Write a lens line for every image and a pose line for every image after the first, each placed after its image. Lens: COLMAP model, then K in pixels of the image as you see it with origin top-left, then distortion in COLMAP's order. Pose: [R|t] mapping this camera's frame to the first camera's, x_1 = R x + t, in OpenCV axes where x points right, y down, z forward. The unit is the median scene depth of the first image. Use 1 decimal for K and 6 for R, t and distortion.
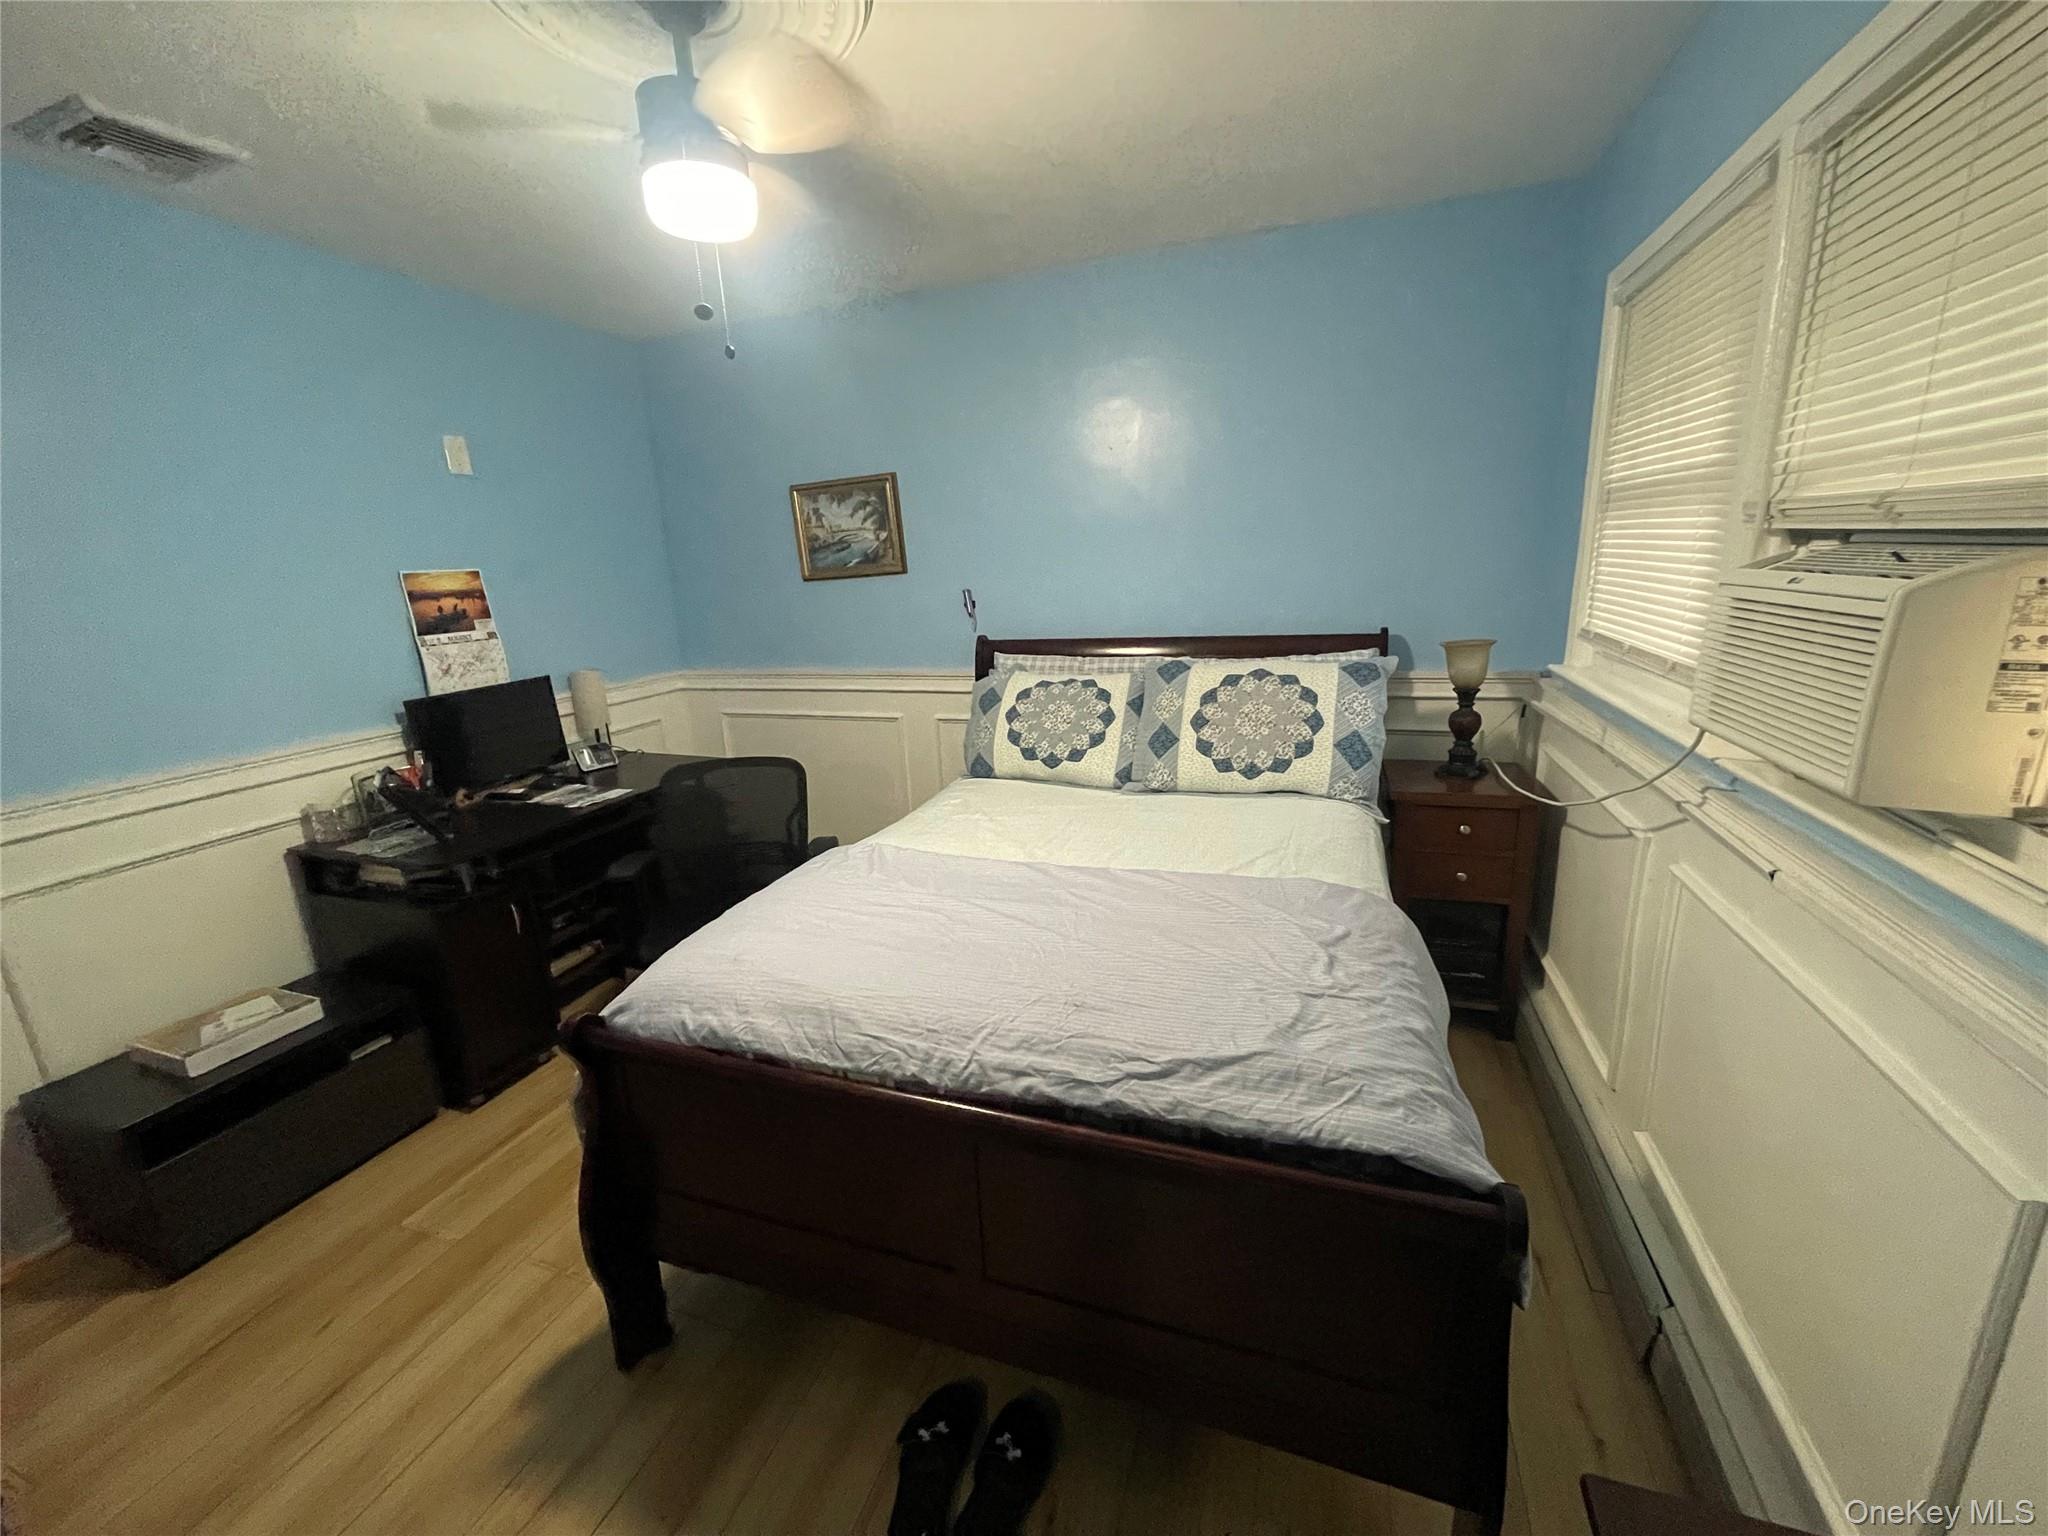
lens RADIAL K [[823.6, 0, 1015.9], [0, 823.6, 767.6], [0, 0, 1]] dist [-0.000165, -0.000078]
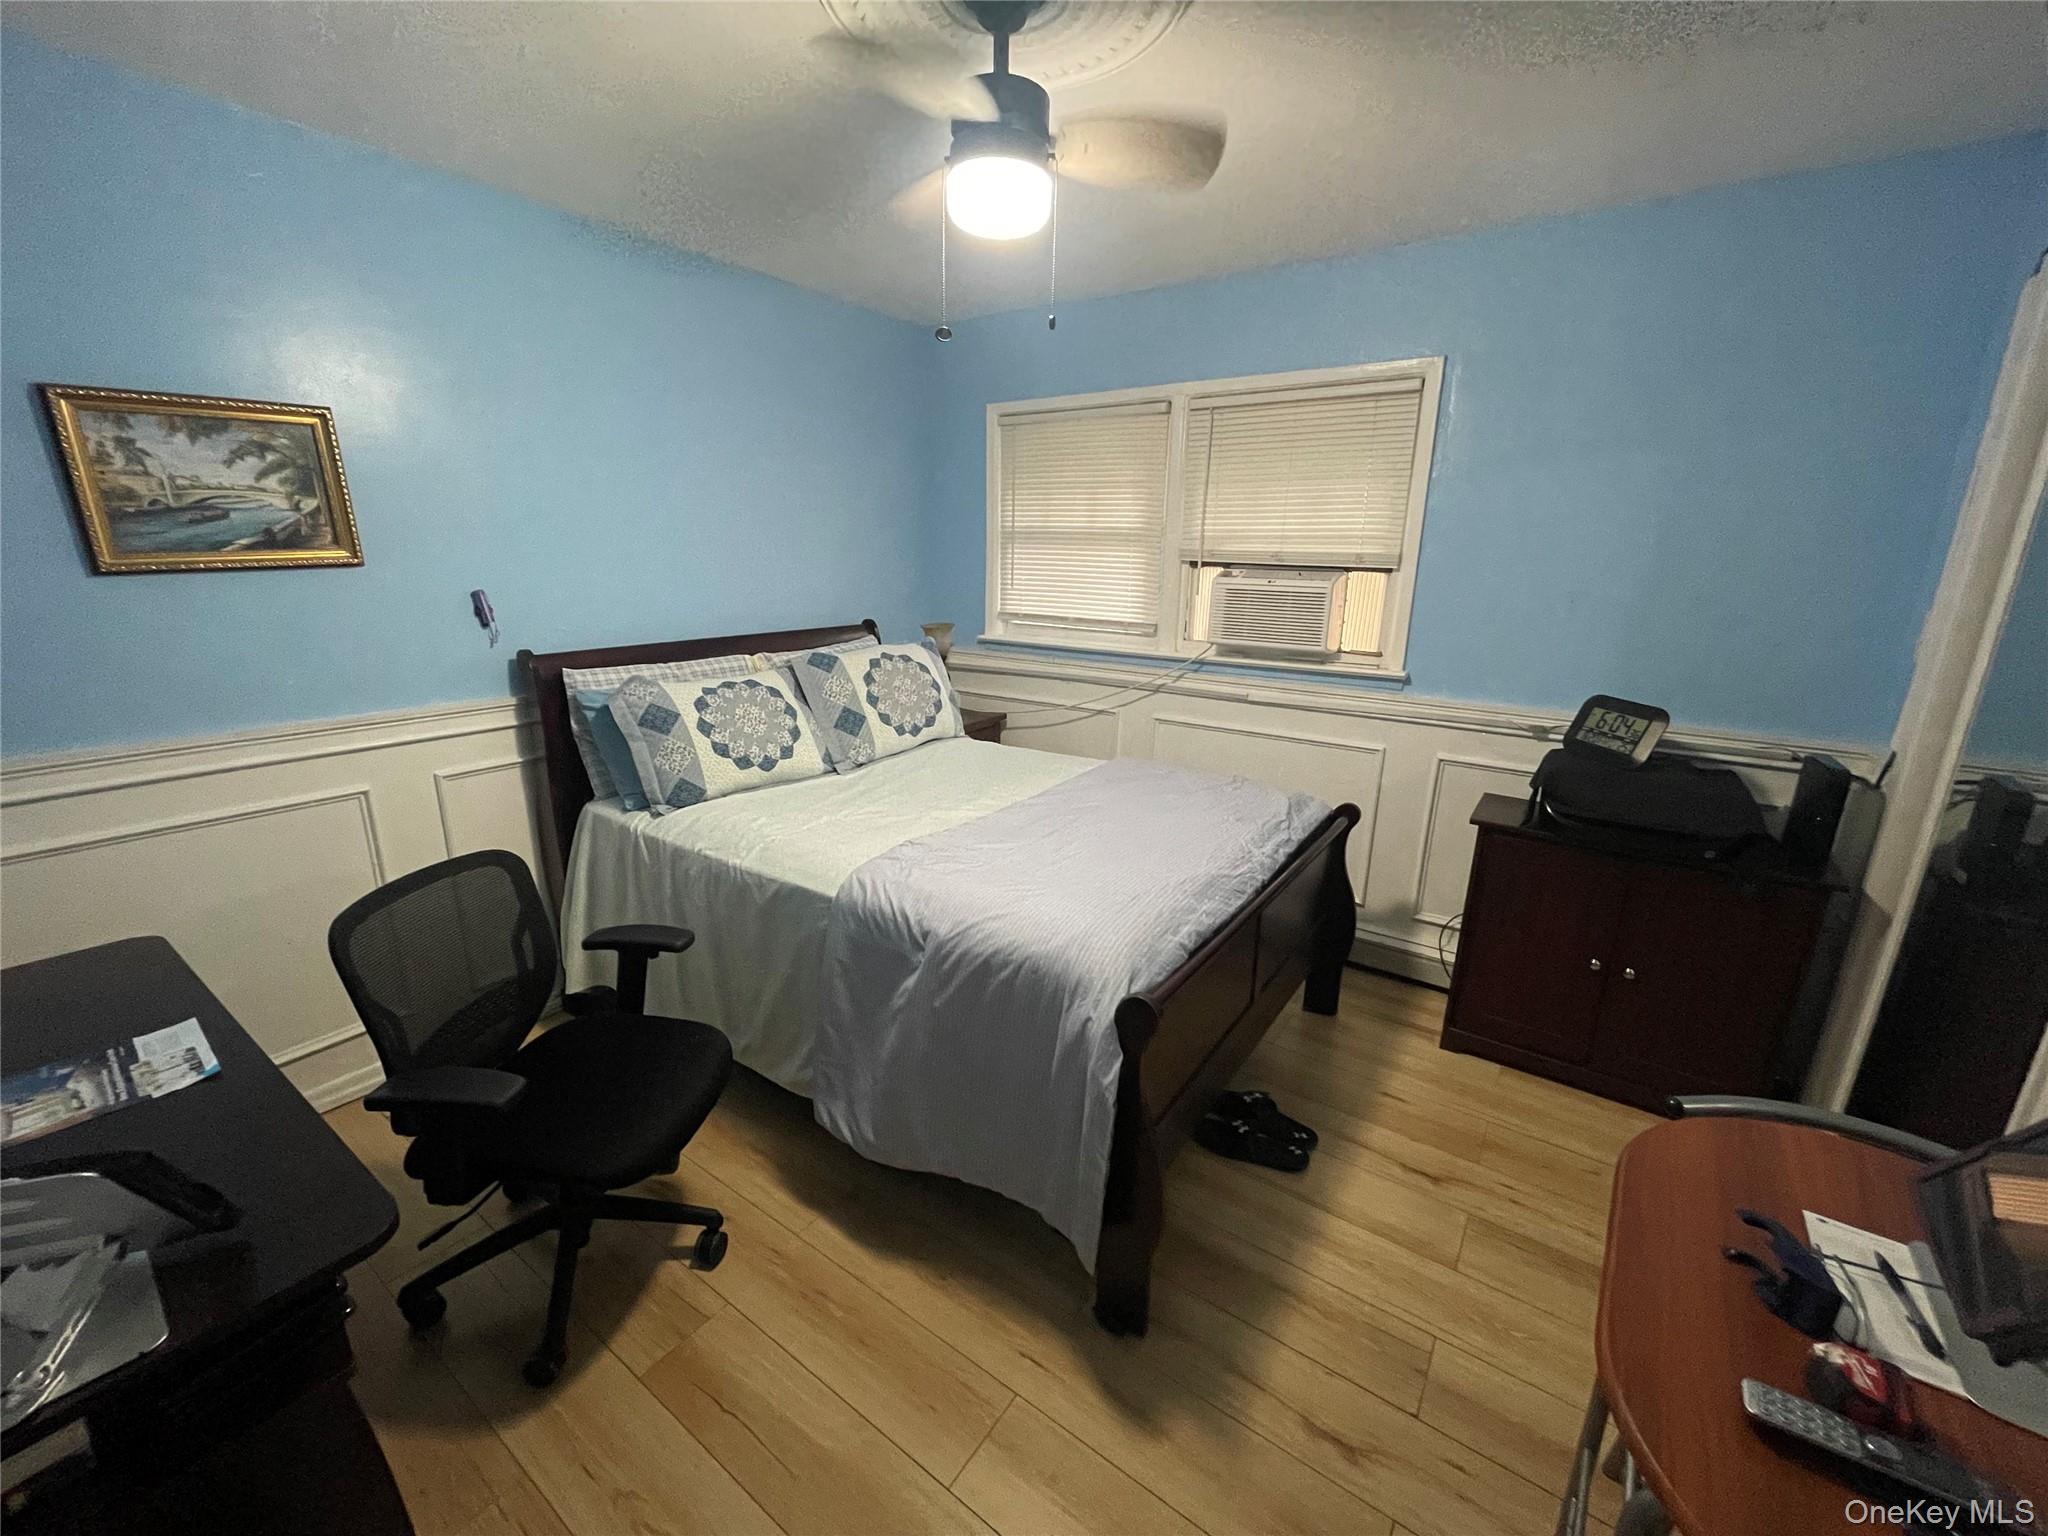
lens RADIAL K [[823.6, 0, 1015.9], [0, 823.6, 767.6], [0, 0, 1]] dist [-0.000165, -0.000078]
pose [[0.266946, -0.200708, 0.942580, -0.770213], [0.212994, 0.966172, 0.145411, -0.079970], [-0.939880, 0.161947, 0.300665, 0.413024]]
